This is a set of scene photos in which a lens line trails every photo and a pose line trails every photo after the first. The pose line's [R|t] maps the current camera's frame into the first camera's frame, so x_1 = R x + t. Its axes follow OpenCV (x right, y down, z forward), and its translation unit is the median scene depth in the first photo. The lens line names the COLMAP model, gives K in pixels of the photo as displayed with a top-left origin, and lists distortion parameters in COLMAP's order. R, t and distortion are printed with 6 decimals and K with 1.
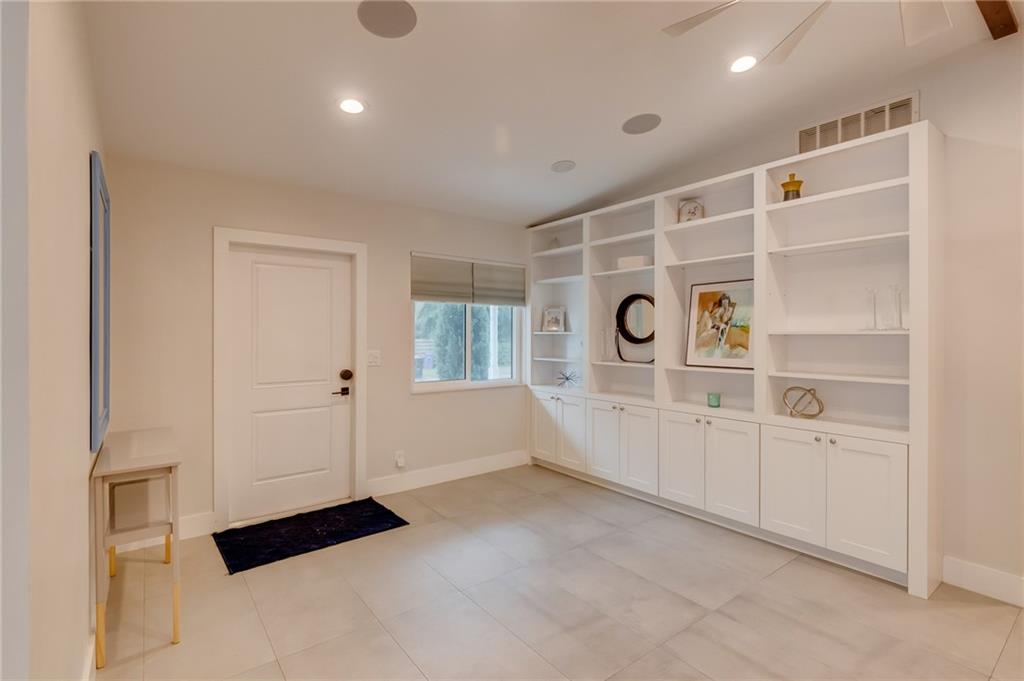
lens RADIAL K [[480.6, 0, 497.3], [0, 480.6, 334.3], [0, 0, 1]] dist [0.001451, -0.001097]
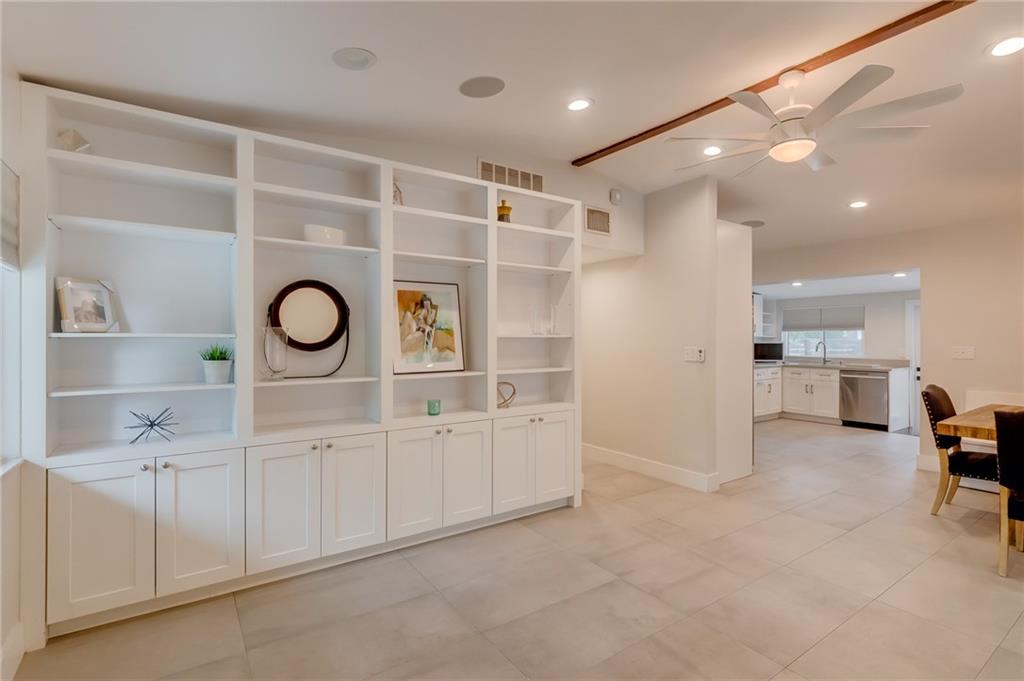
lens RADIAL K [[480.6, 0, 496.6], [0, 480.6, 339.0], [0, 0, 1]] dist [0.001451, -0.001097]
pose [[0.050433, -0.000434, 0.998727, -0.468266], [0.004735, 0.999989, 0.000196, 0.003595], [-0.998716, 0.004720, 0.050435, 0.813078]]
